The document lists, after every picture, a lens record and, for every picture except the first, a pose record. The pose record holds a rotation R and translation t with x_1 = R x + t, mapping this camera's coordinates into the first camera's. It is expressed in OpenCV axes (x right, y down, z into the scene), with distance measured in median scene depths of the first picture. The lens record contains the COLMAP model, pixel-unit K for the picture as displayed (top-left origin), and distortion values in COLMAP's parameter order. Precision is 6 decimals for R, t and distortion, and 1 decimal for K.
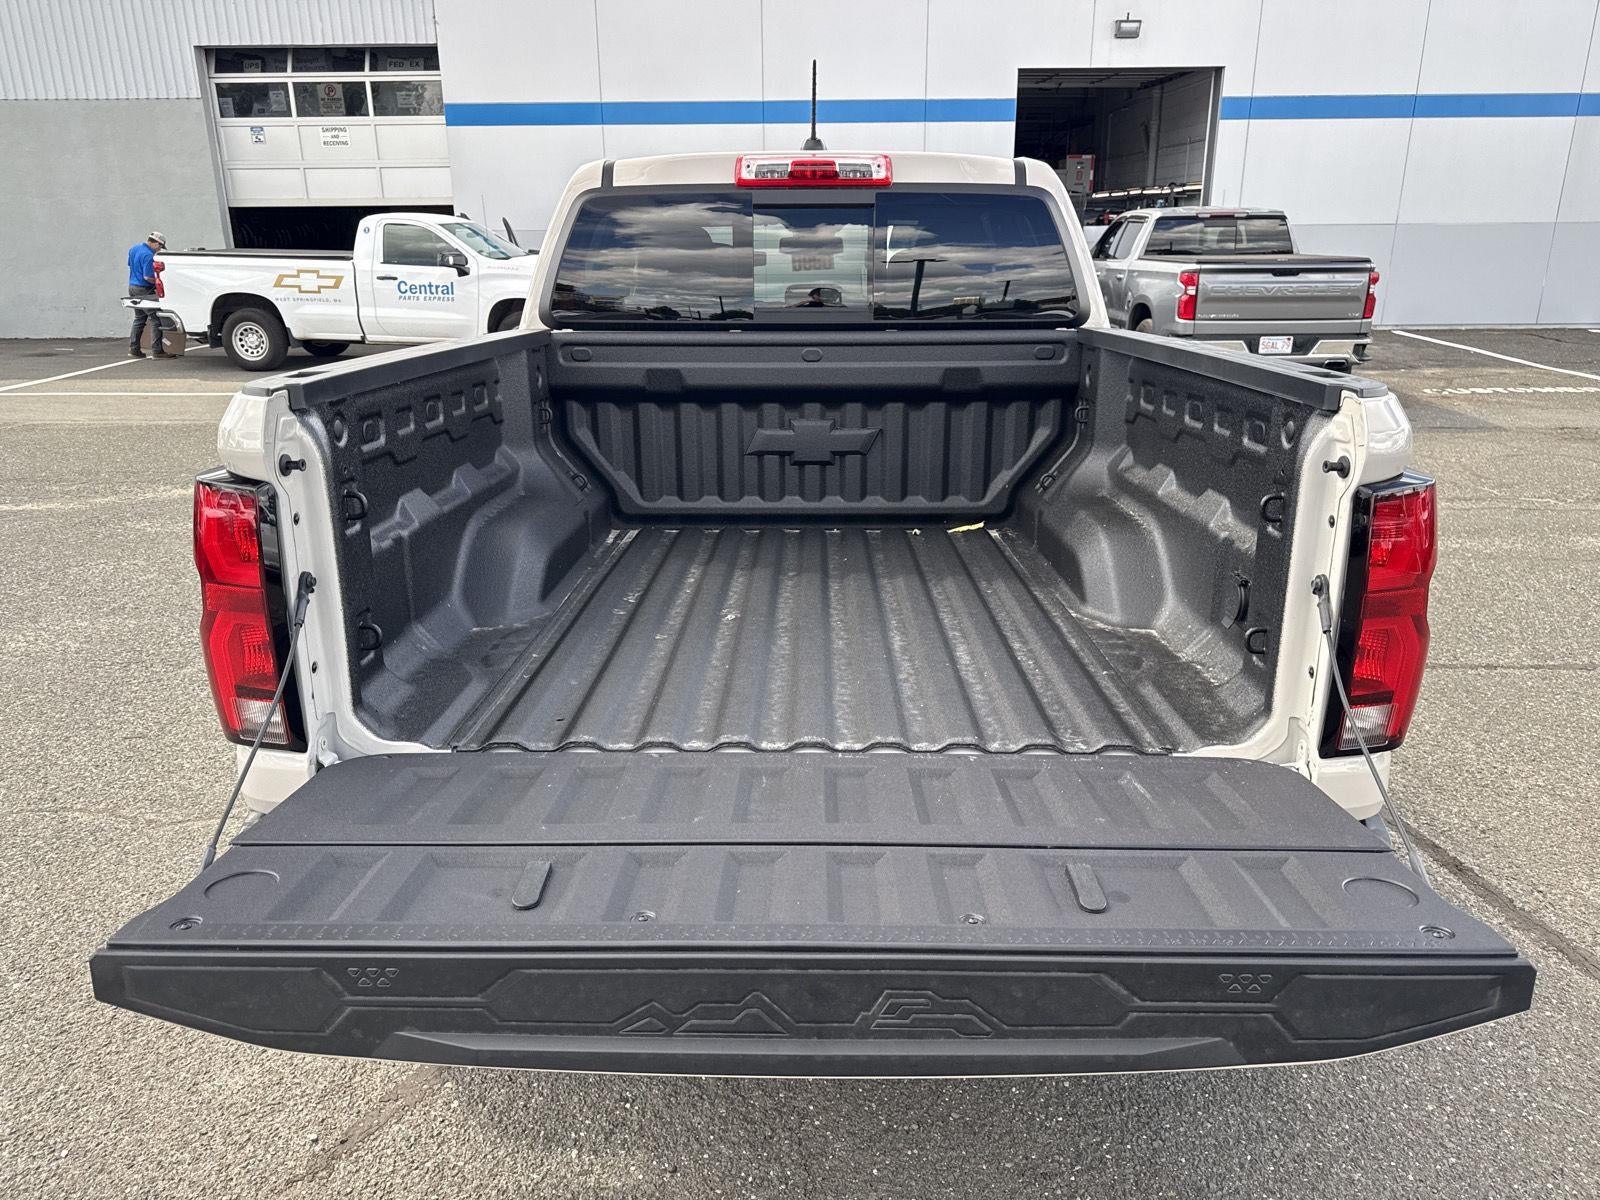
lens RADIAL K [[1185.7, 0, 800.0], [0, 1185.7, 600.0], [0, 0, 1]] dist [-0.003702, -0.001406]
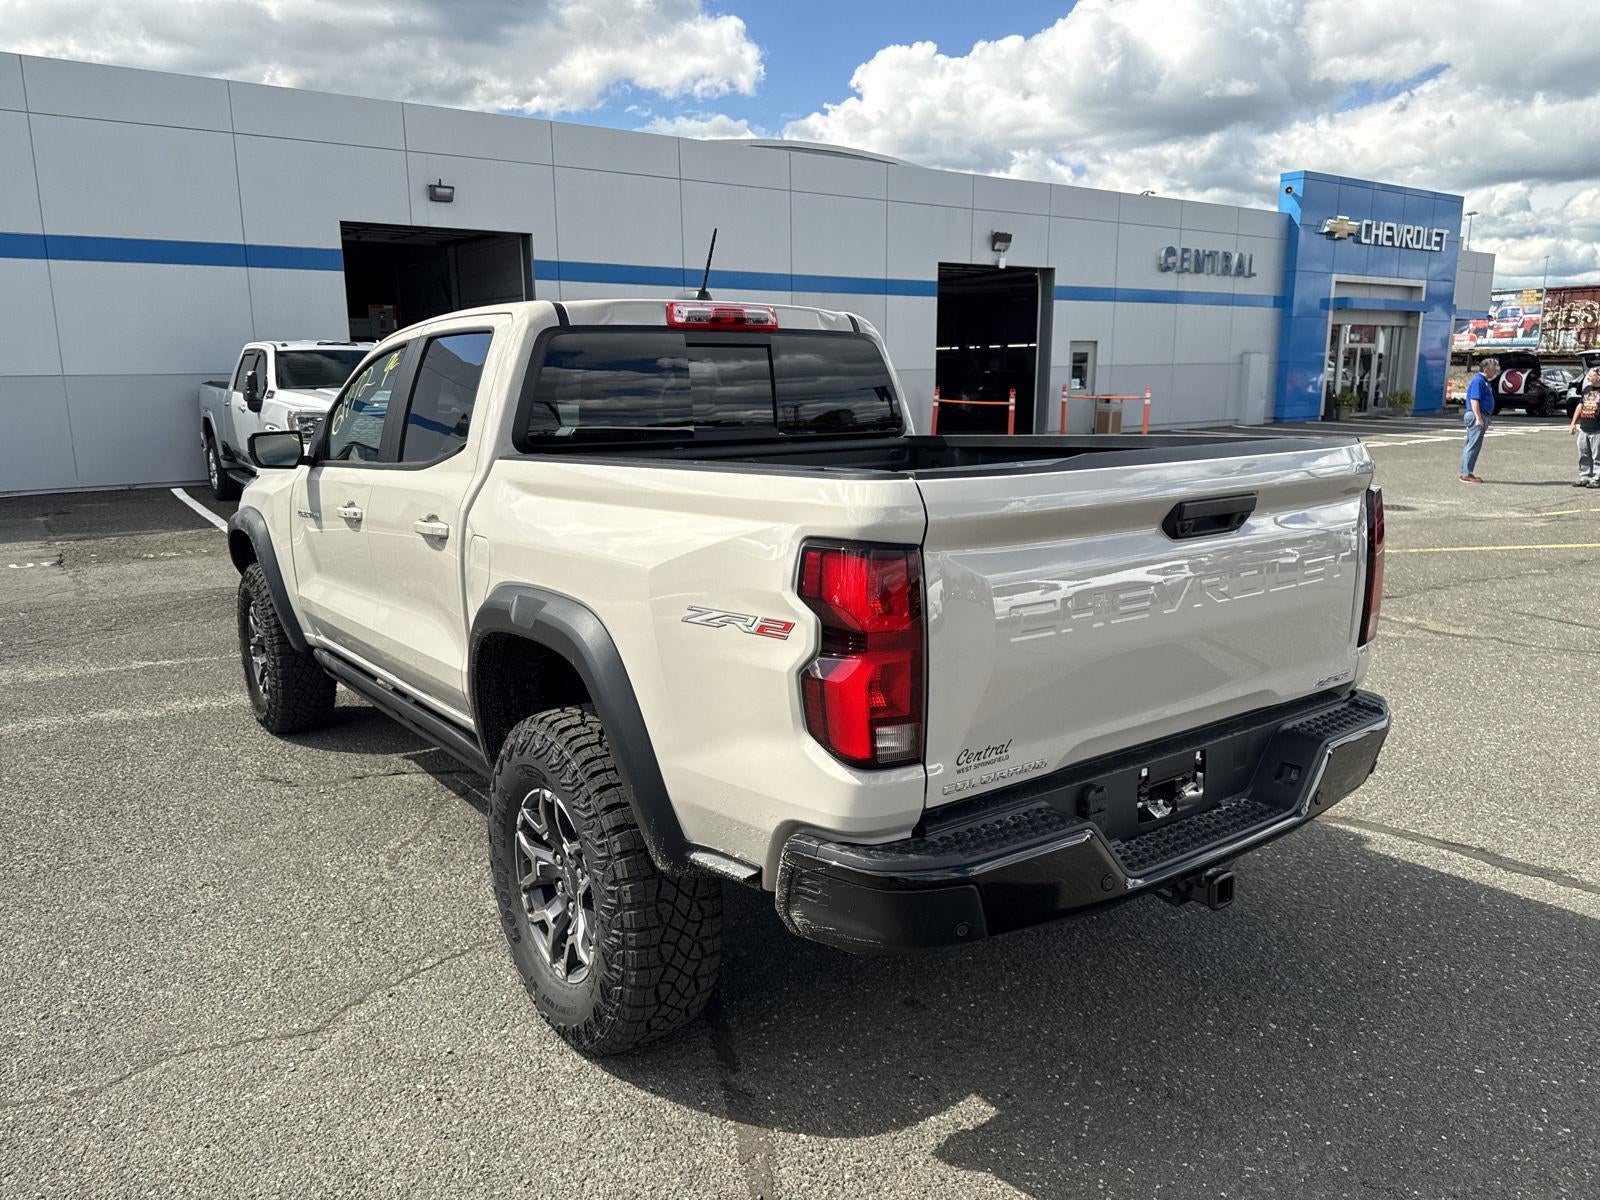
lens RADIAL K [[1166.4, 0, 829.1], [0, 1166.4, 601.9], [0, 0, 1]] dist [0.059188, -0.053399]
pose [[0.799140, -0.118058, 0.589438, -0.395339], [0.184627, 0.981337, -0.053760, 0.011832], [-0.572090, 0.151787, 0.806023, -0.020604]]
